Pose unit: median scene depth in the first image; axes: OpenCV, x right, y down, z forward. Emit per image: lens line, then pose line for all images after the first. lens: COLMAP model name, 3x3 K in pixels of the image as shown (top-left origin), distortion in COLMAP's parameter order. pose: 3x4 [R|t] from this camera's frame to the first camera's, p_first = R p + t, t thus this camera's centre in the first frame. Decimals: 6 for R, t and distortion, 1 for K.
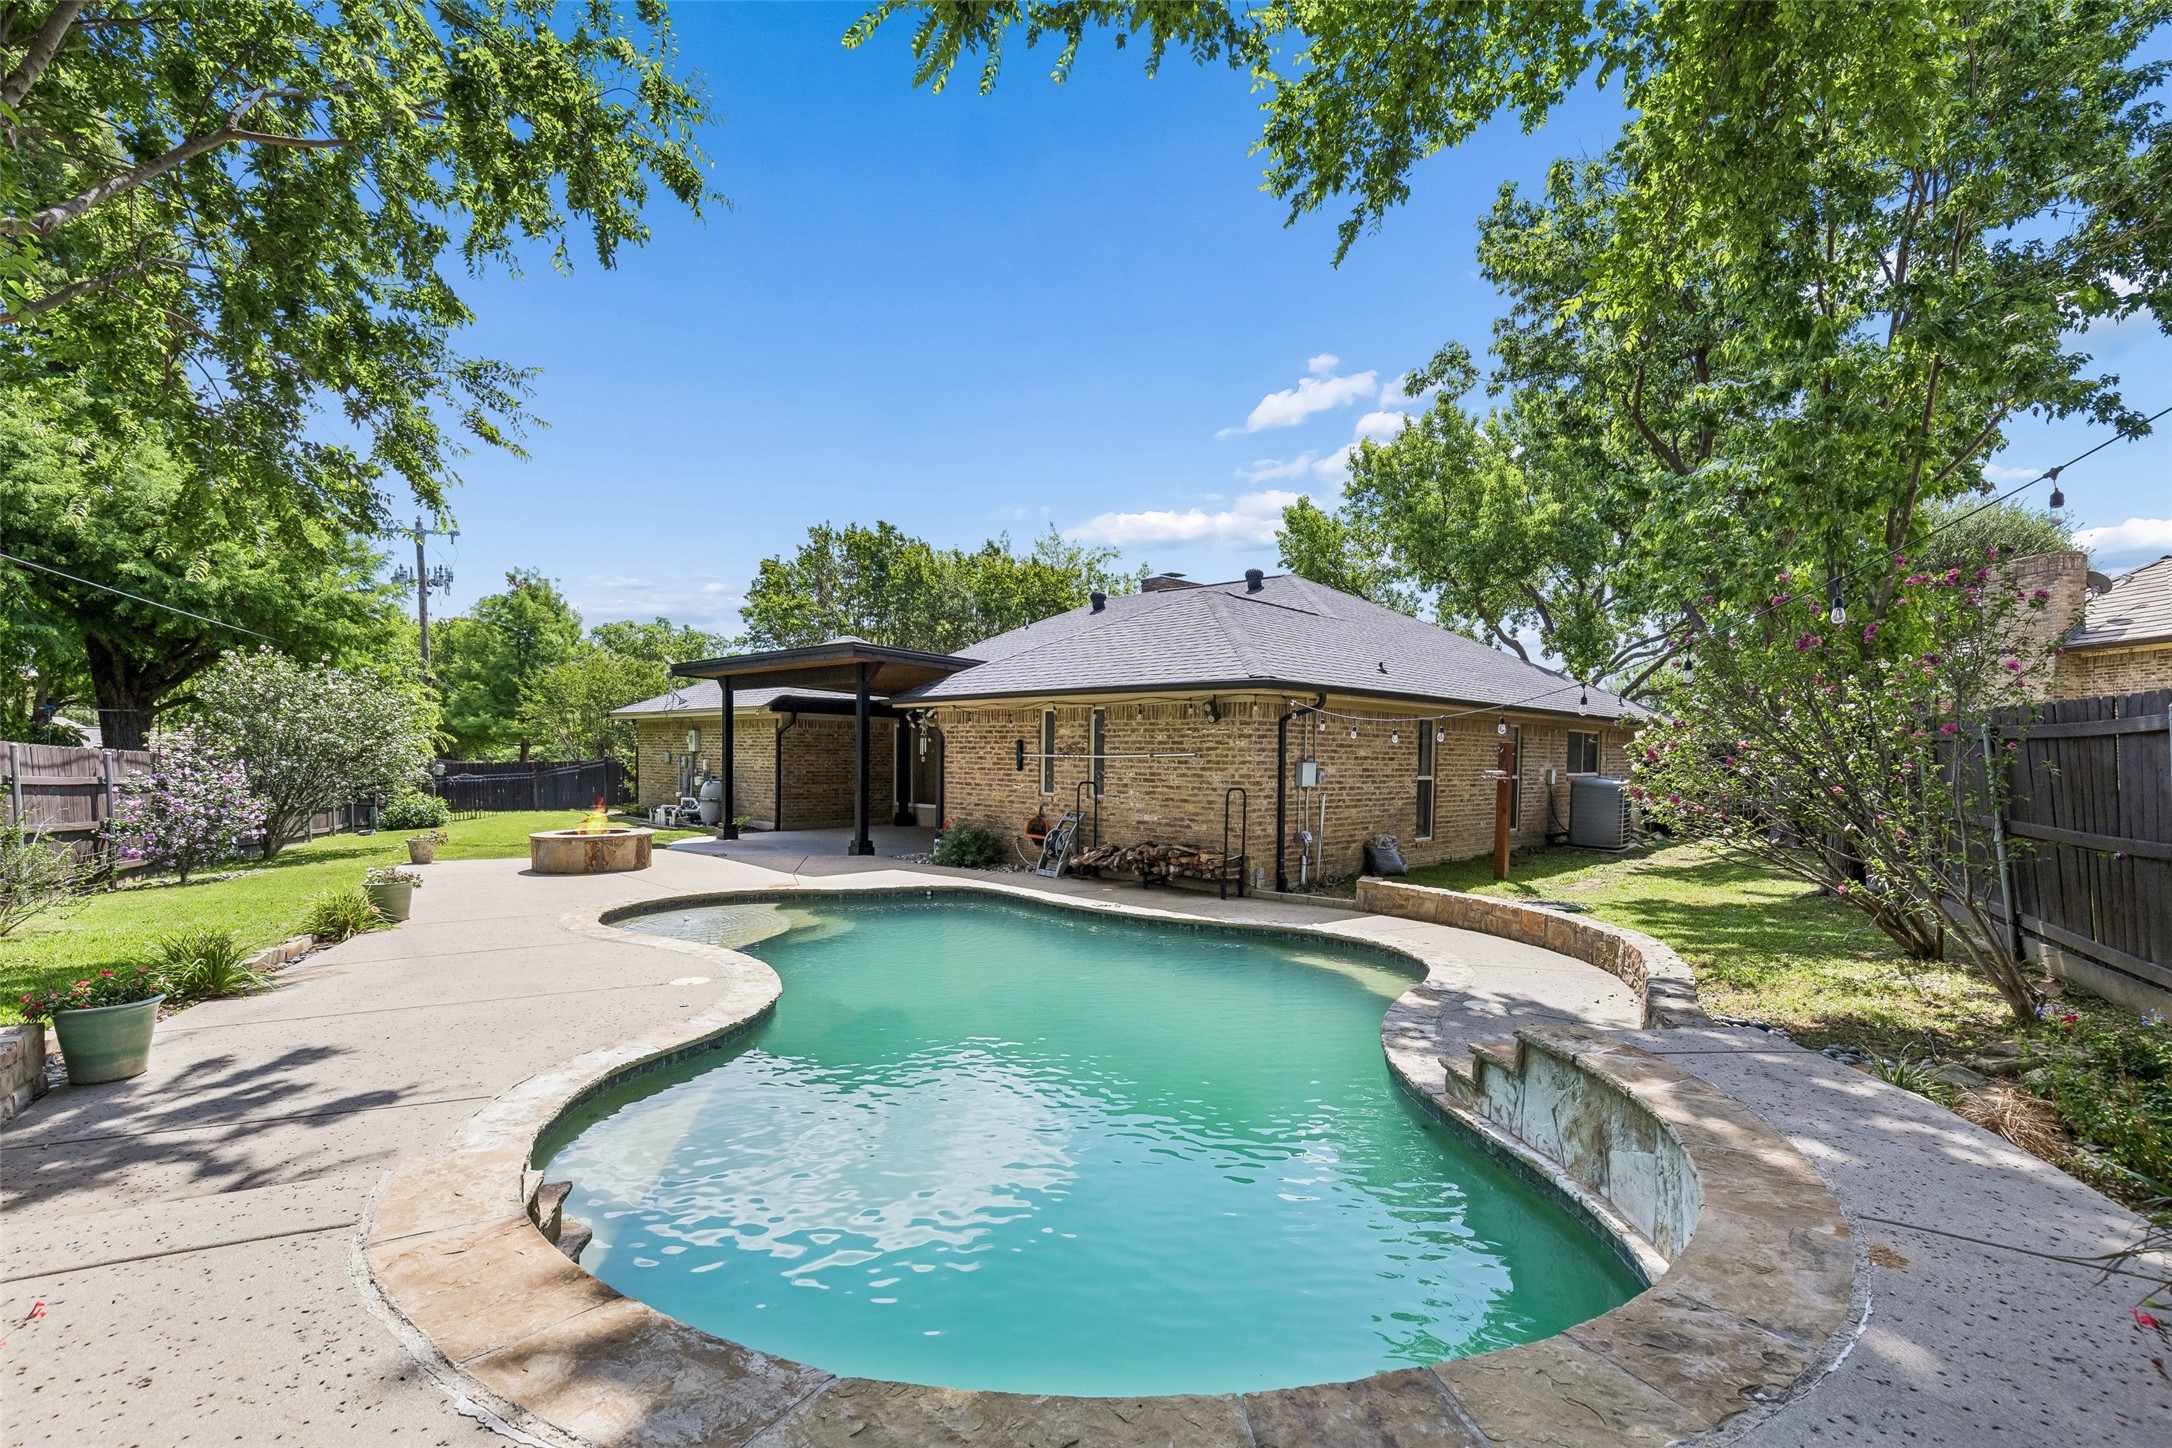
lens RADIAL K [[983.8, 0, 1085.6], [0, 983.8, 731.2], [0, 0, 1]] dist [0.002269, -0.000935]
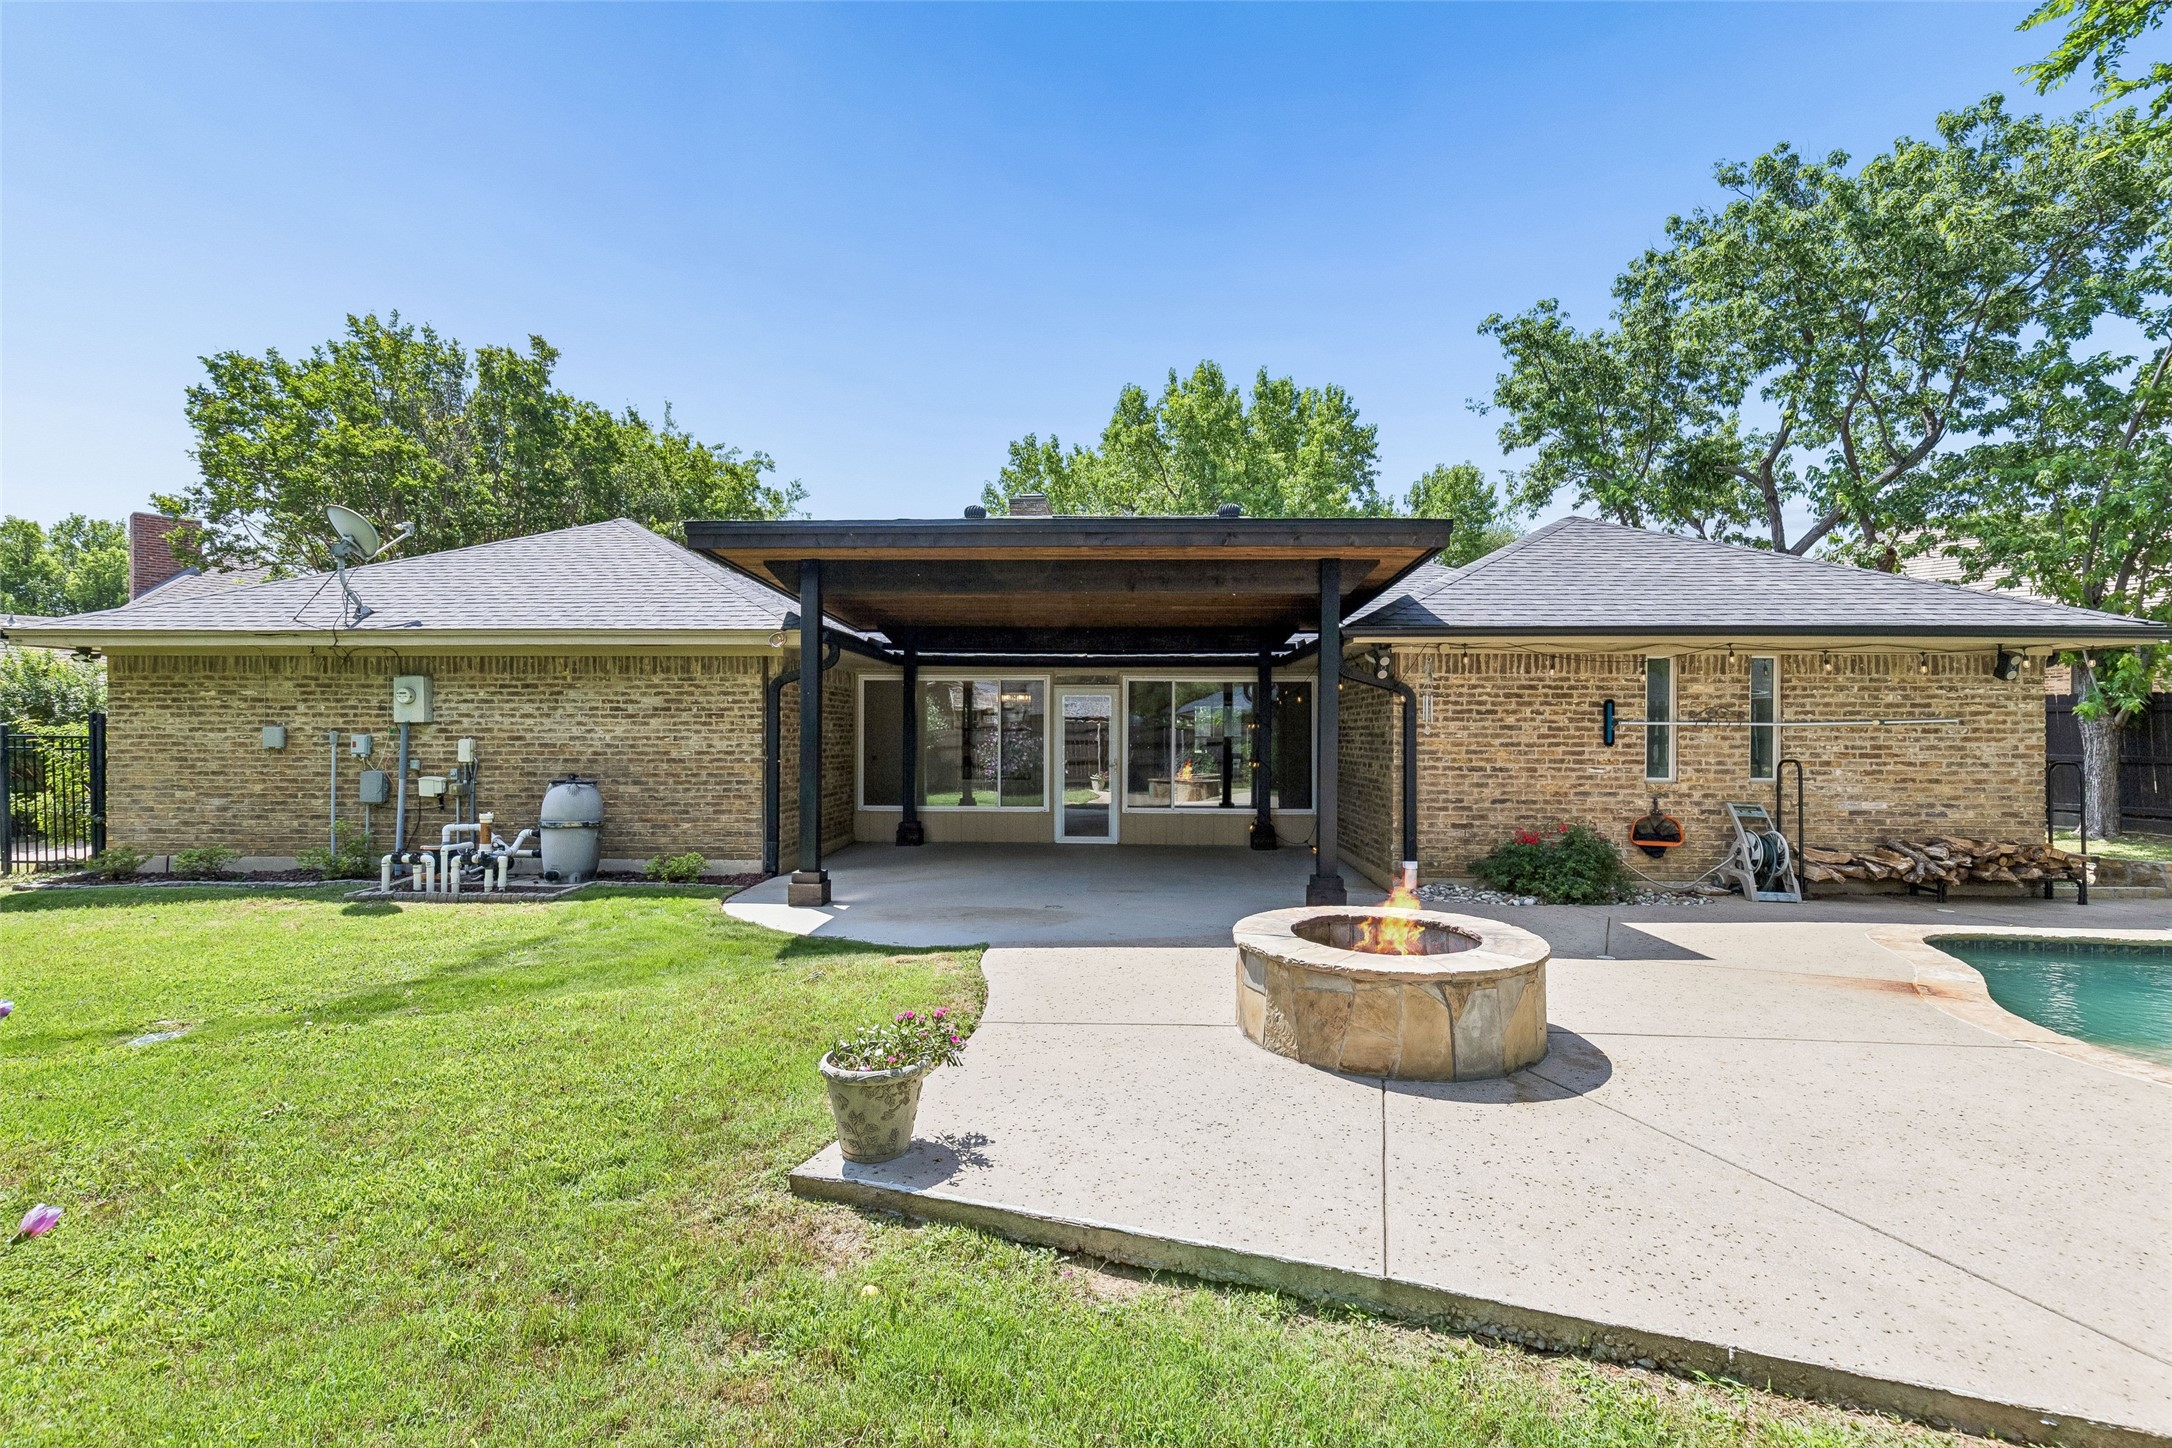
lens RADIAL K [[983.8, 0, 1094.2], [0, 983.8, 737.6], [0, 0, 1]] dist [0.002269, -0.000935]
pose [[0.746004, -0.001955, 0.665938, -0.777711], [-0.010905, 0.999826, 0.015152, 0.028234], [-0.665852, -0.018566, 0.745853, 0.749820]]
